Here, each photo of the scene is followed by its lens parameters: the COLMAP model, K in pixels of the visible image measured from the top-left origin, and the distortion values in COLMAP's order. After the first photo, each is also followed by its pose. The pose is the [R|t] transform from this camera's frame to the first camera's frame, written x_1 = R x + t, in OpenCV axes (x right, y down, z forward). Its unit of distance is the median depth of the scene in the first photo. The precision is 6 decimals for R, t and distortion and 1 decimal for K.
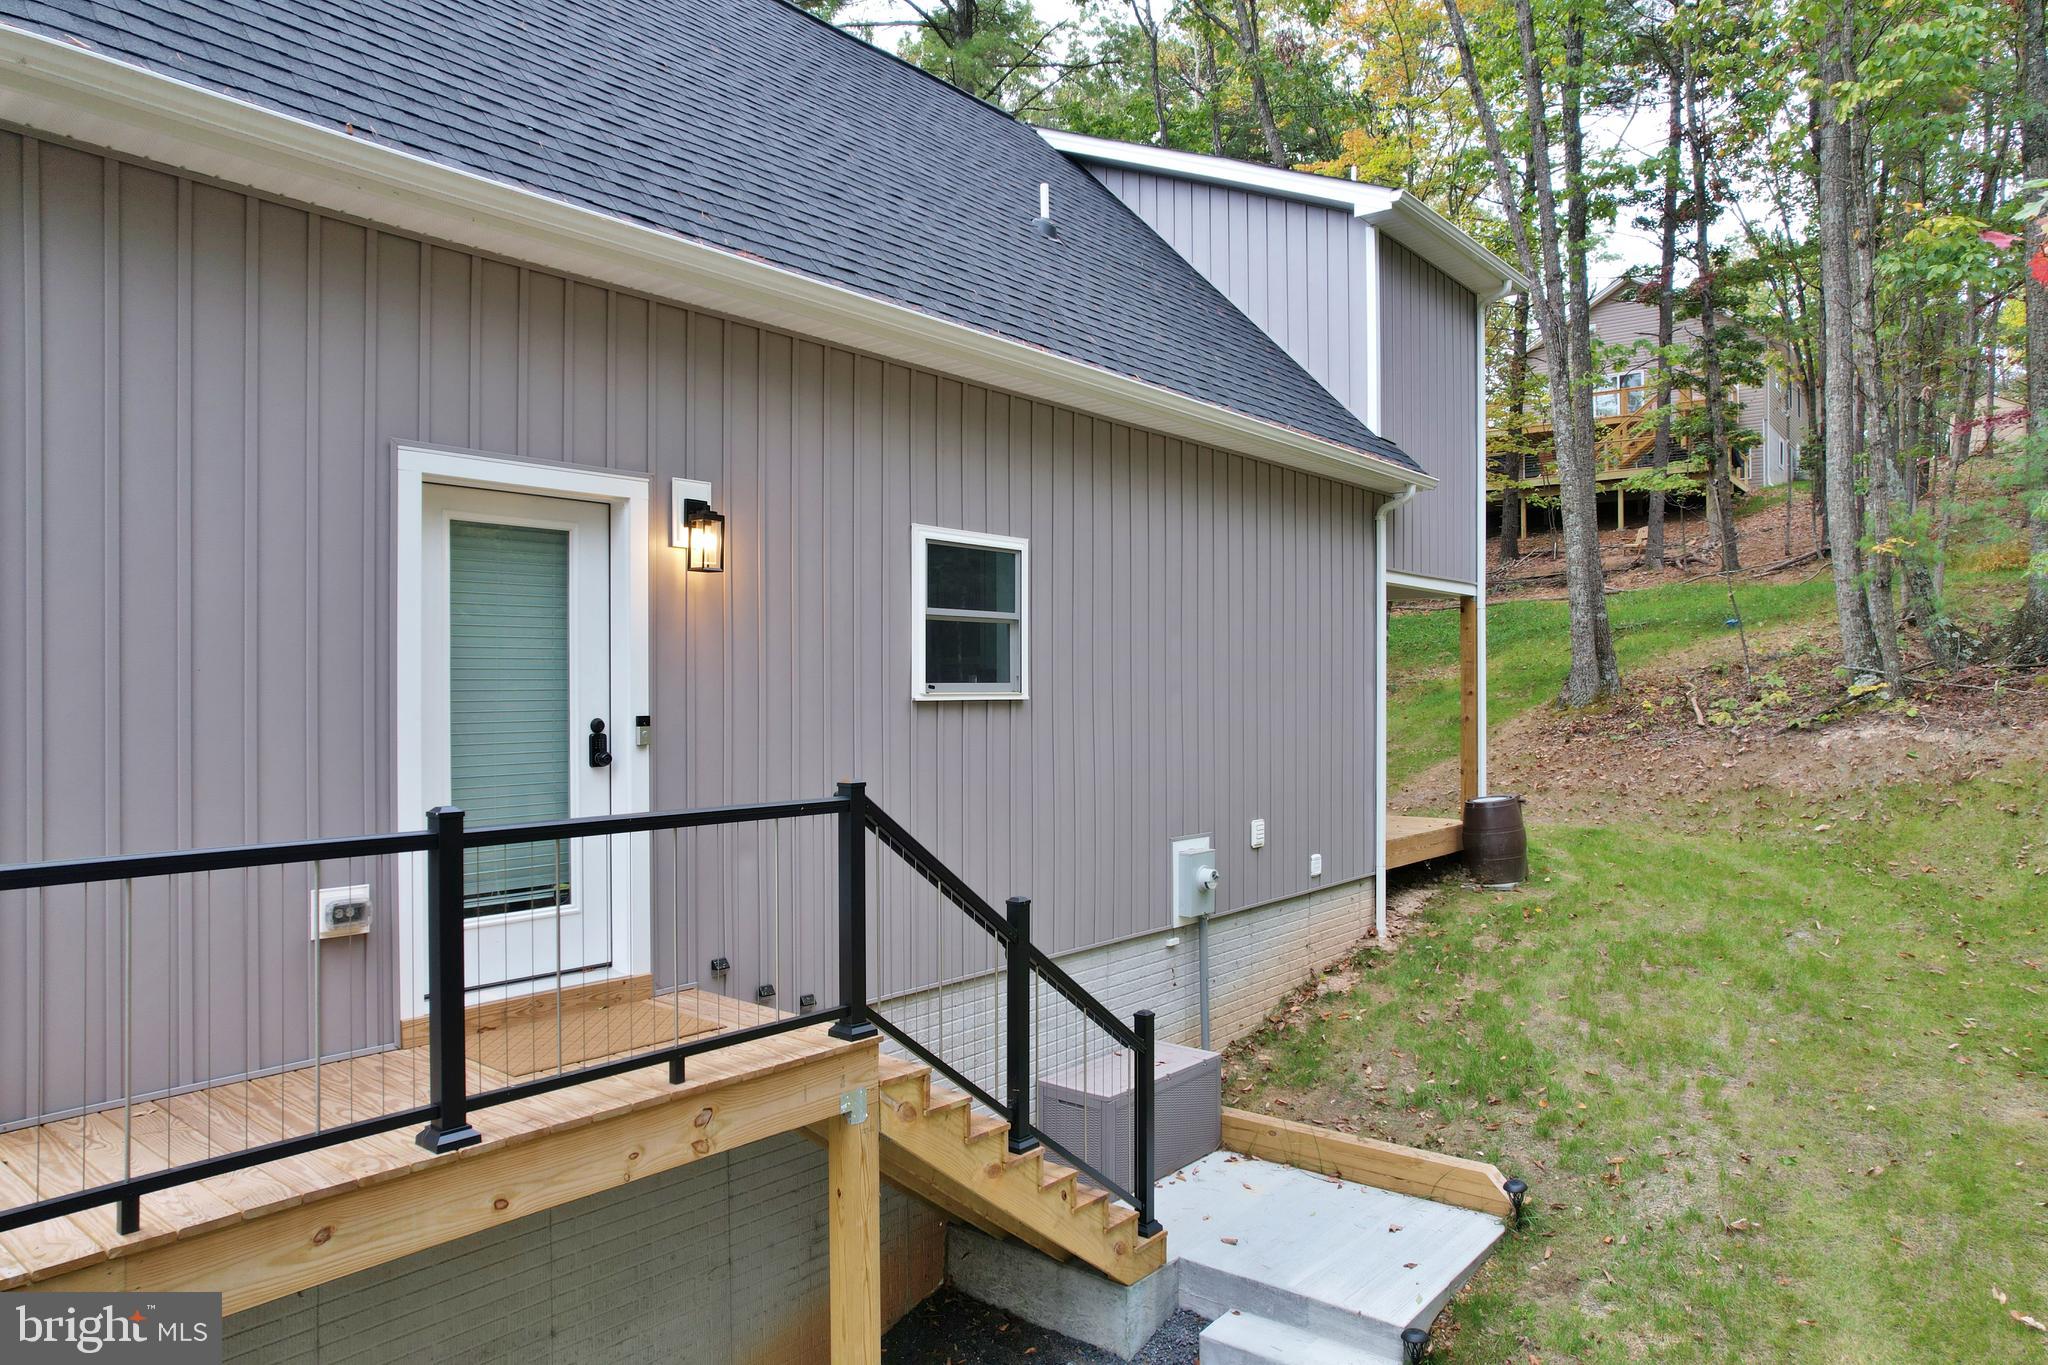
lens RADIAL K [[1291.3, 0, 1029.9], [0, 1291.3, 698.5], [0, 0, 1]] dist [-0.097239, 0.079171]
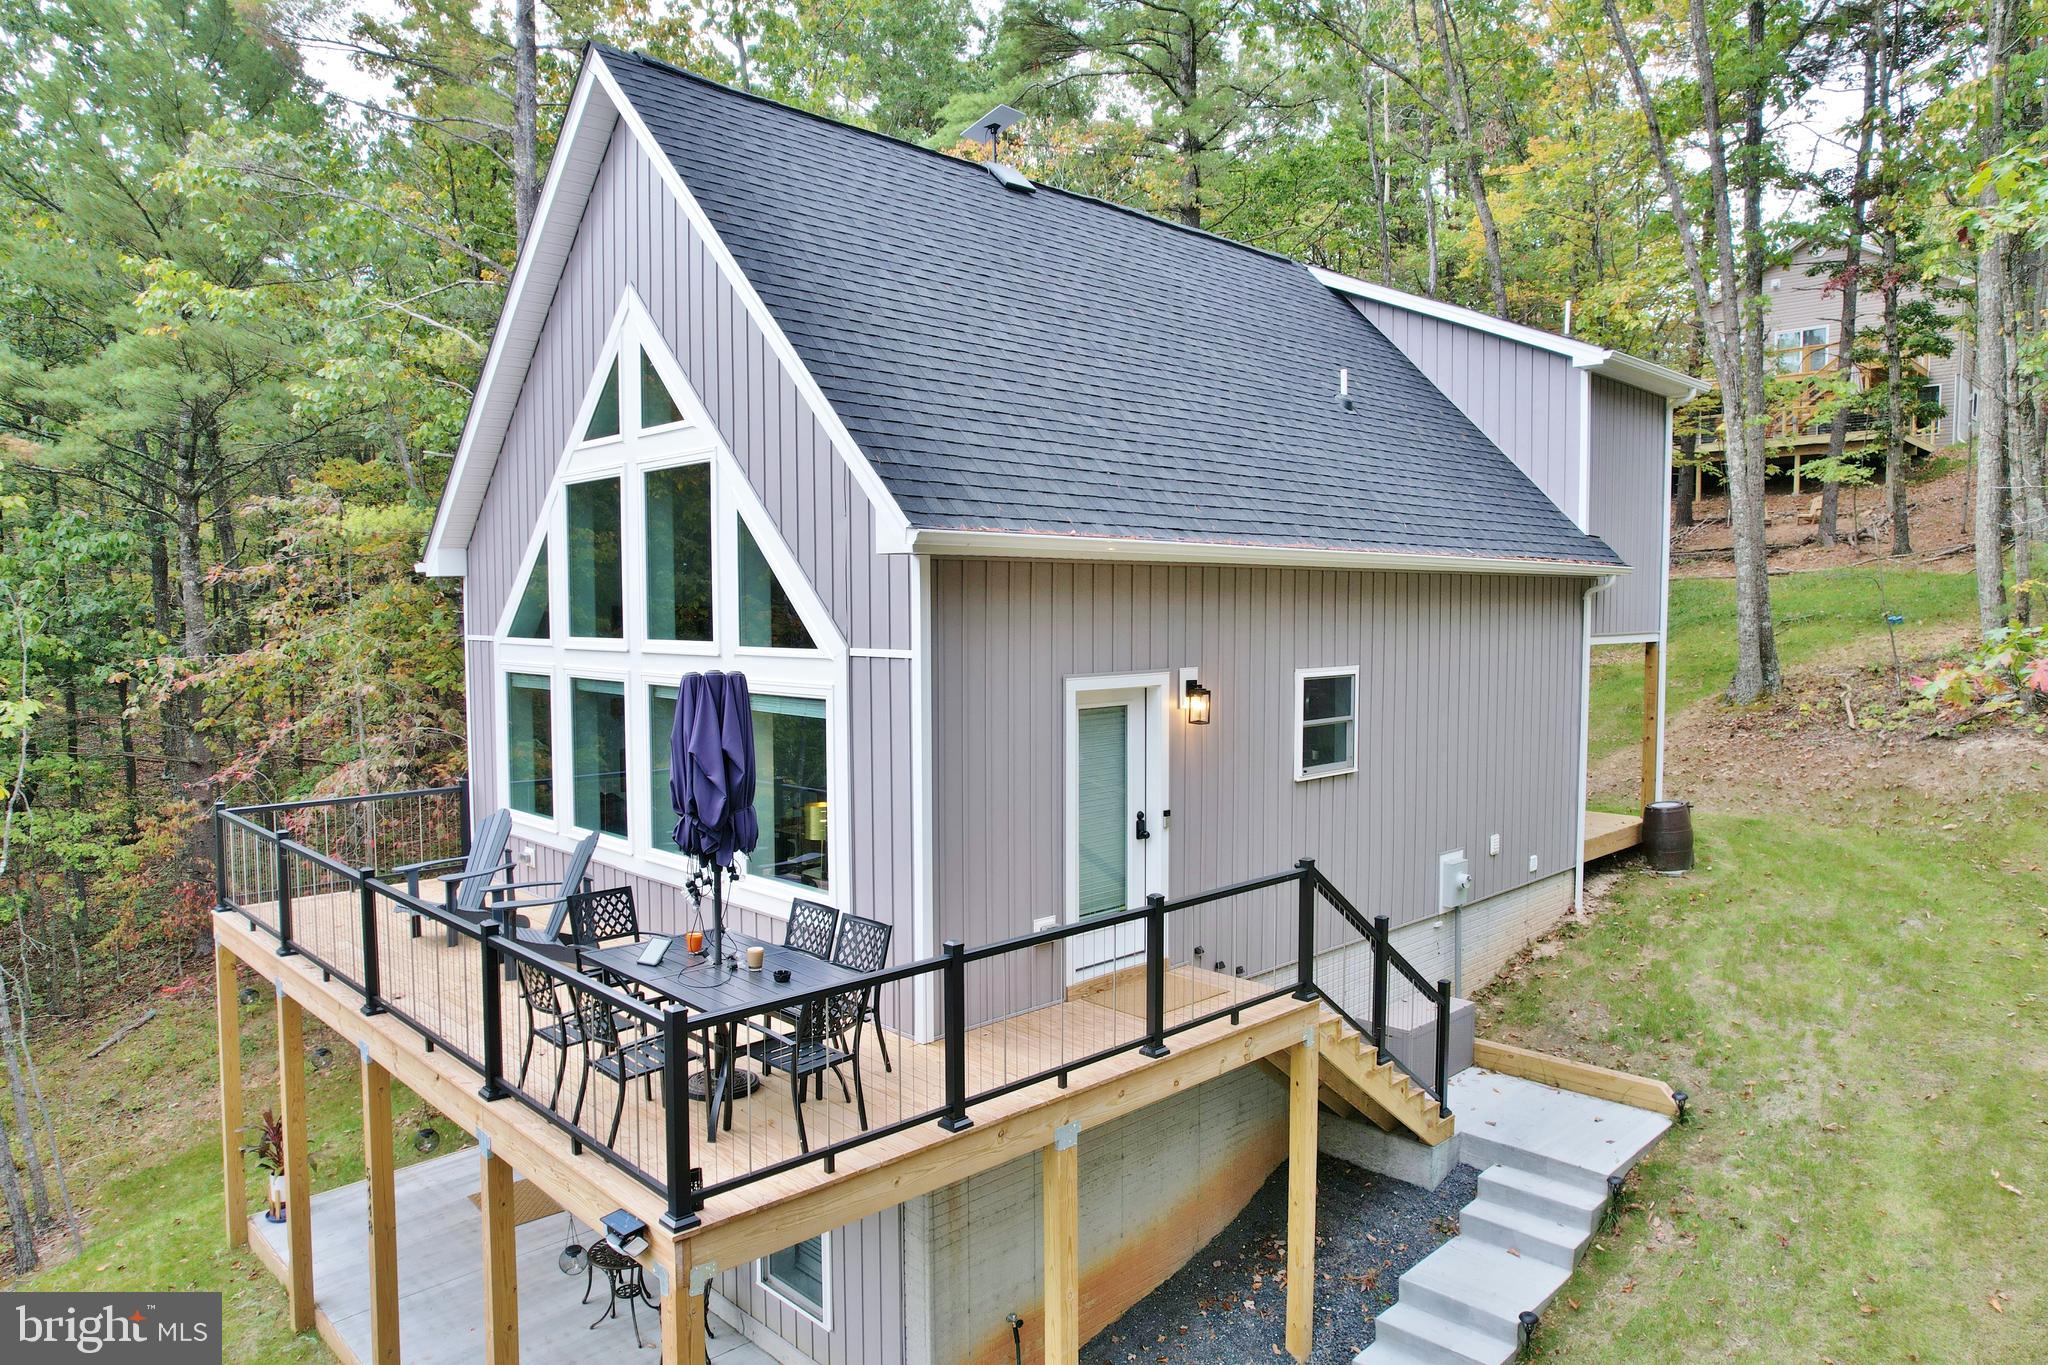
lens RADIAL K [[1291.3, 0, 1029.9], [0, 1291.3, 698.5], [0, 0, 1]] dist [-0.097239, 0.079171]
pose [[0.993712, 0.005738, -0.111821, -0.196021], [0.001626, 0.997841, 0.065659, -0.167114], [0.111957, -0.065428, 0.991557, -0.484244]]
